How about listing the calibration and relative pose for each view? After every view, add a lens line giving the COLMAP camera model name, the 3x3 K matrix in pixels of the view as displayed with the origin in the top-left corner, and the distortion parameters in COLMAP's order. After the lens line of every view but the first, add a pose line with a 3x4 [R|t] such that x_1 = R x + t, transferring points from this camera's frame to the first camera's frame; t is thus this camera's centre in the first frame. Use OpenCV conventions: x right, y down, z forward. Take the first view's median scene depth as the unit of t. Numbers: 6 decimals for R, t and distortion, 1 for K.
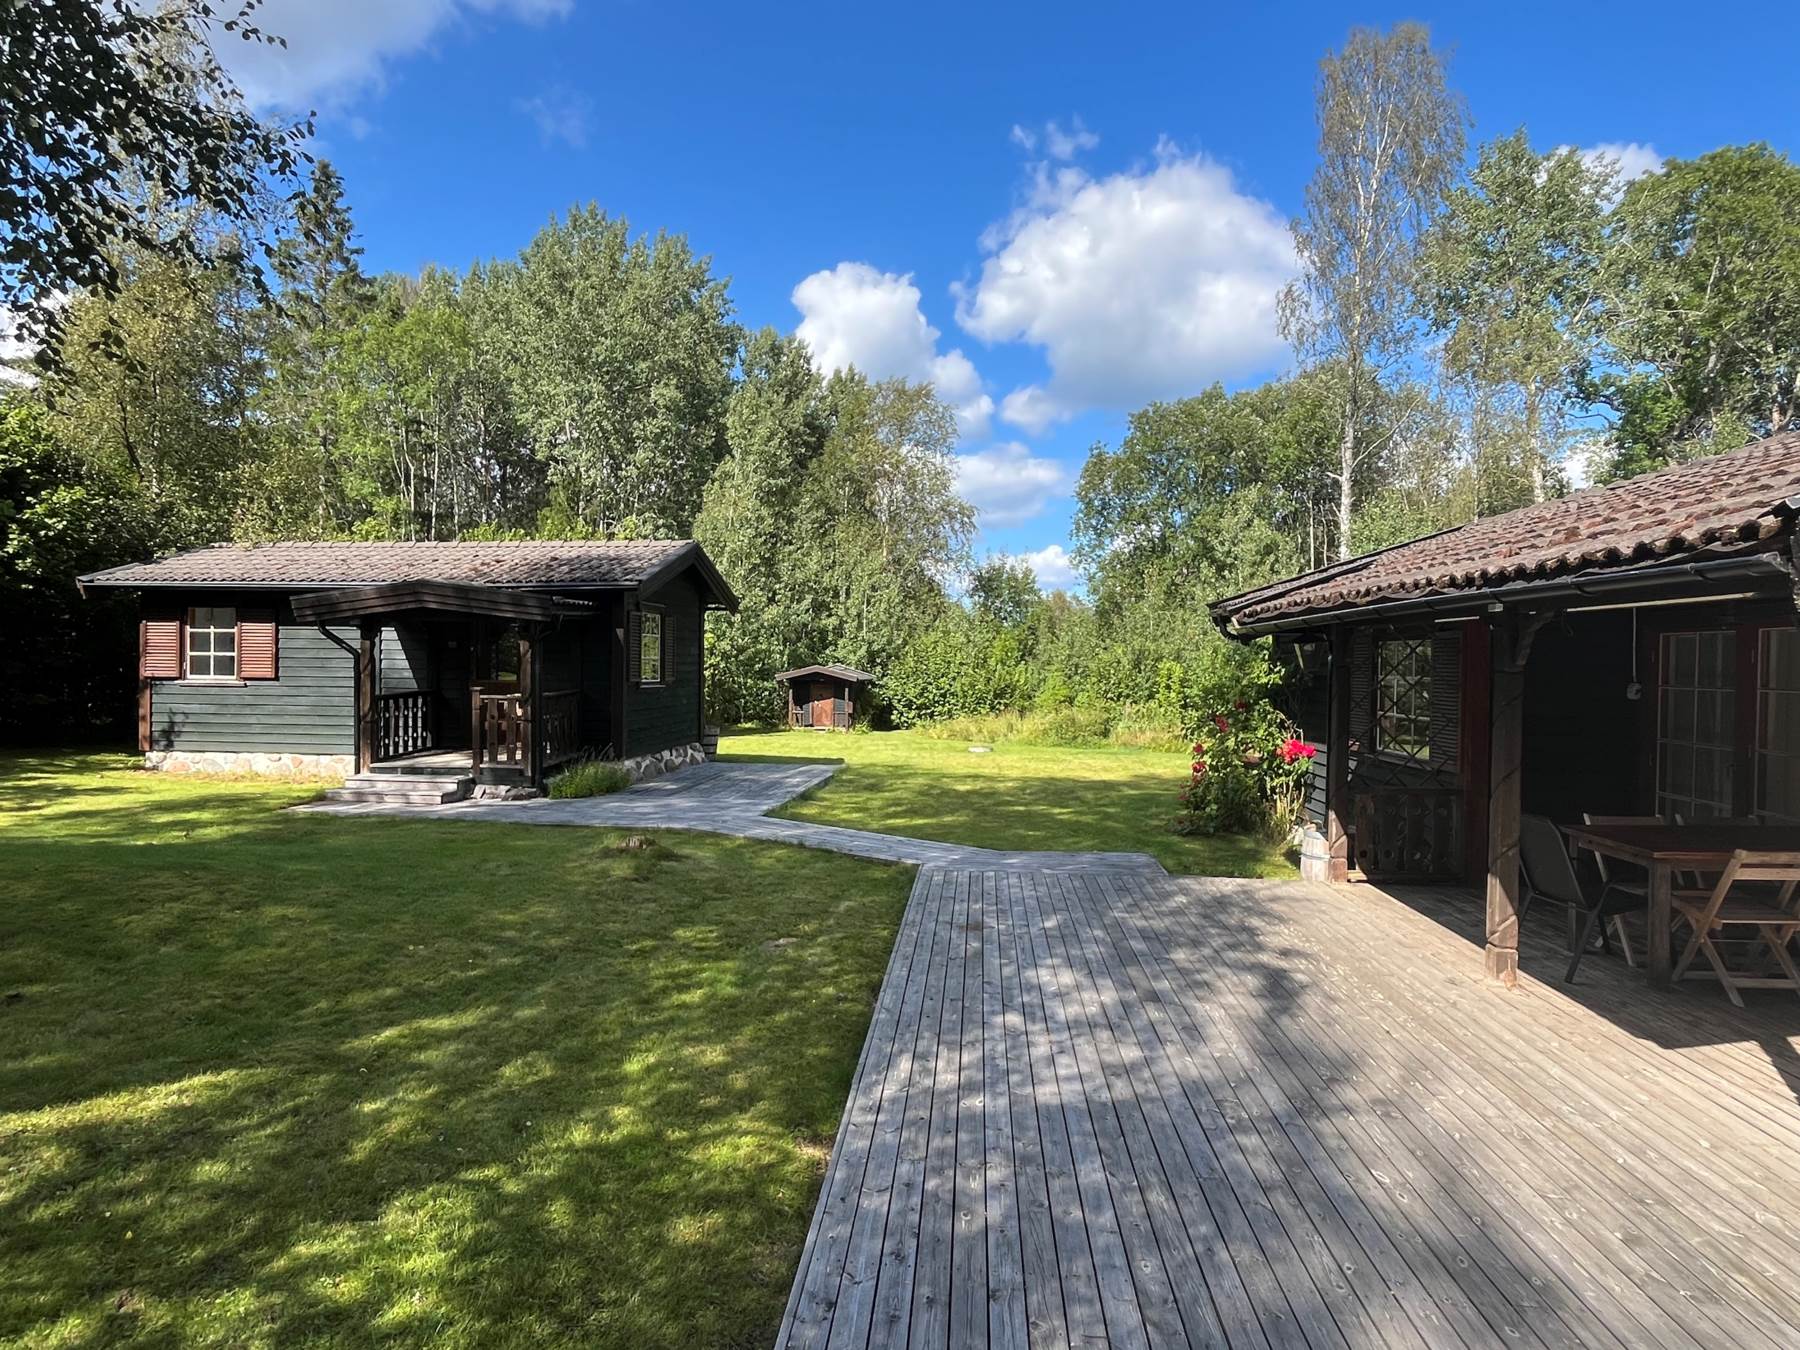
lens RADIAL K [[1009.8, 0, 899.9], [0, 1009.8, 681.3], [0, 0, 1]] dist [0.000441, -0.000039]
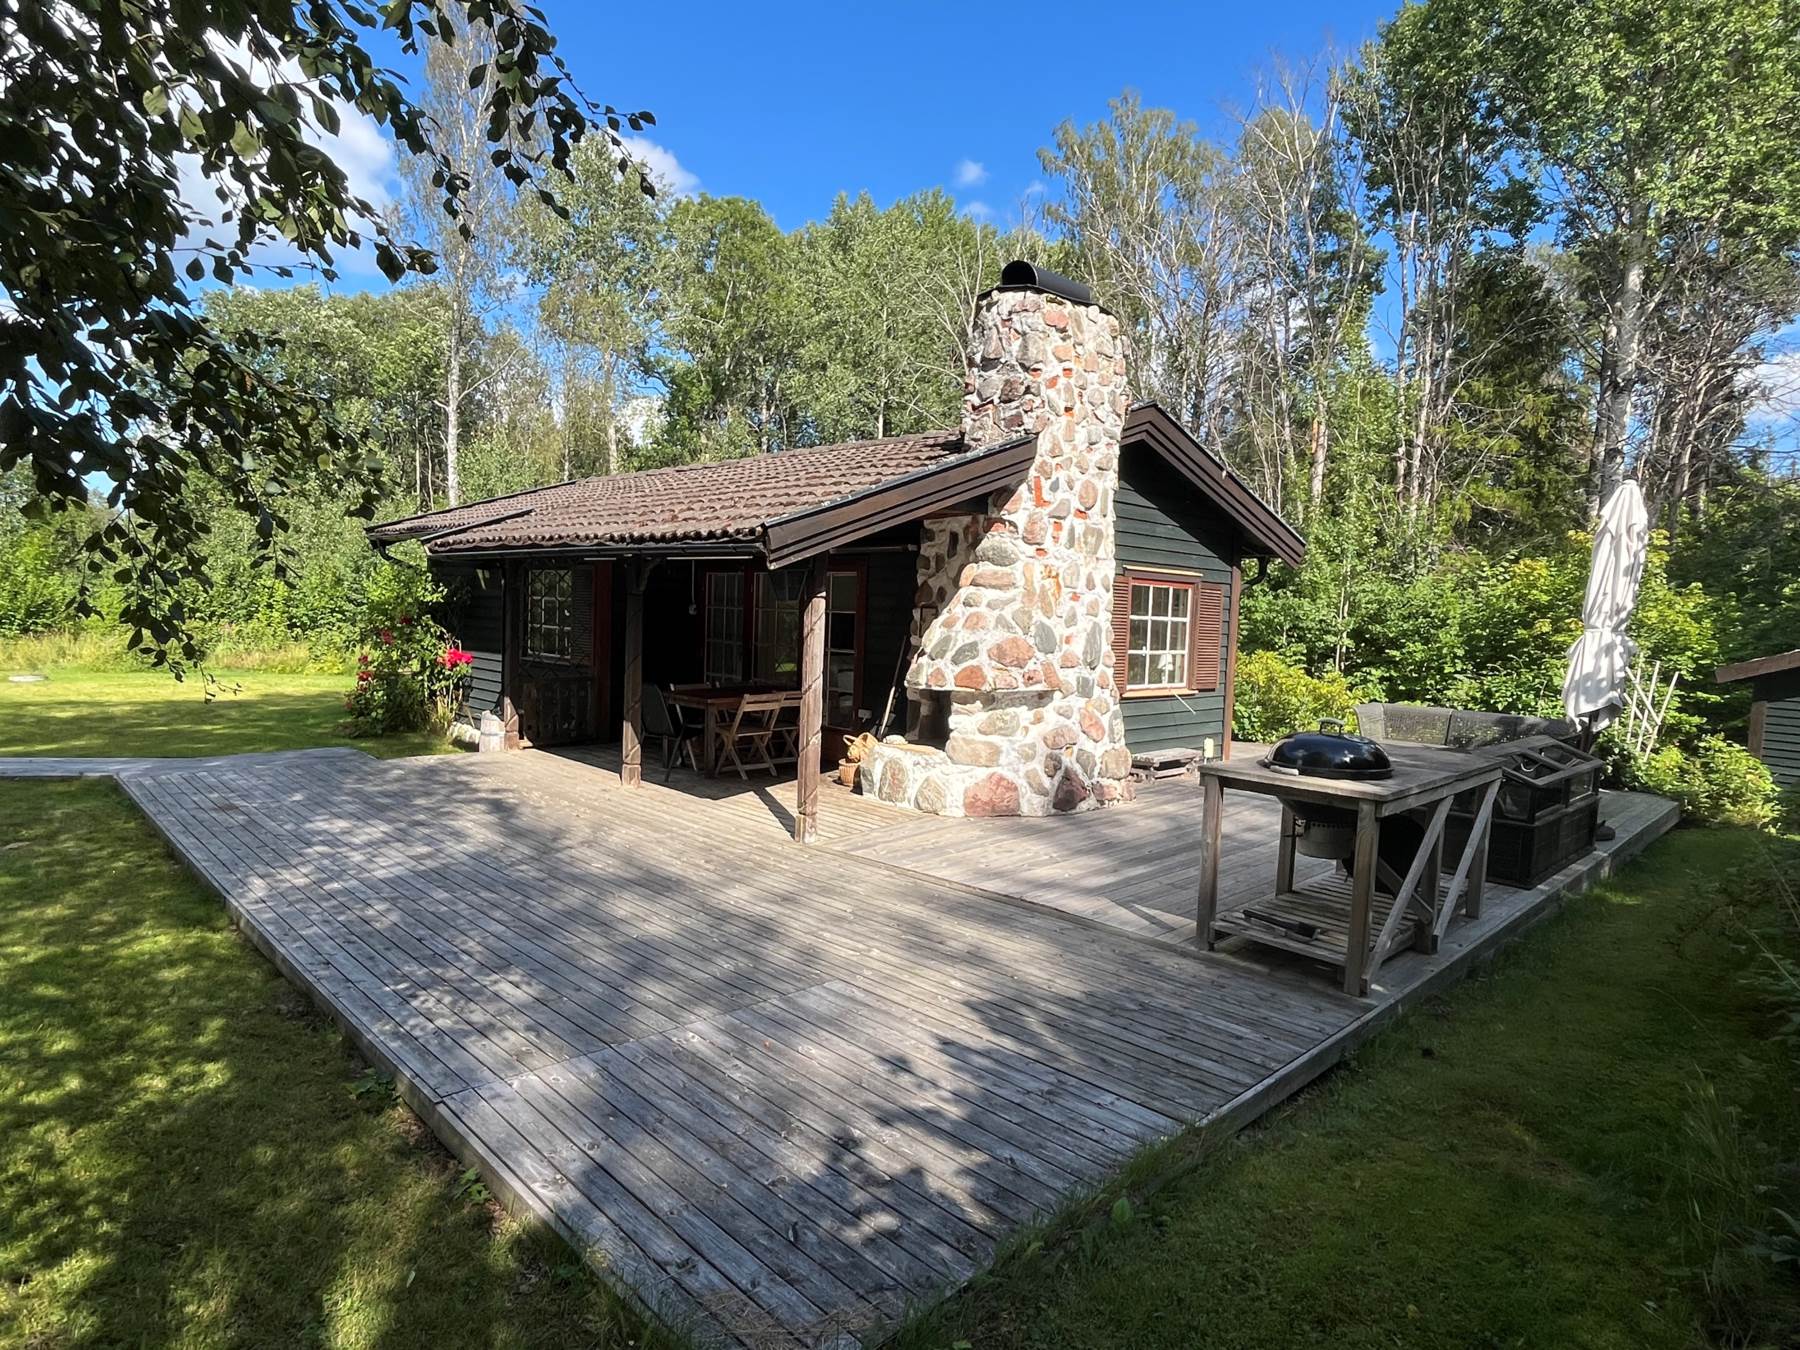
lens RADIAL K [[1009.8, 0, 899.9], [0, 1009.8, 681.3], [0, 0, 1]] dist [0.000441, -0.000039]
pose [[0.661285, -0.042319, 0.748940, -0.089838], [-0.014652, 0.997488, 0.069301, 0.003048], [-0.749992, -0.056801, 0.659004, -0.104927]]
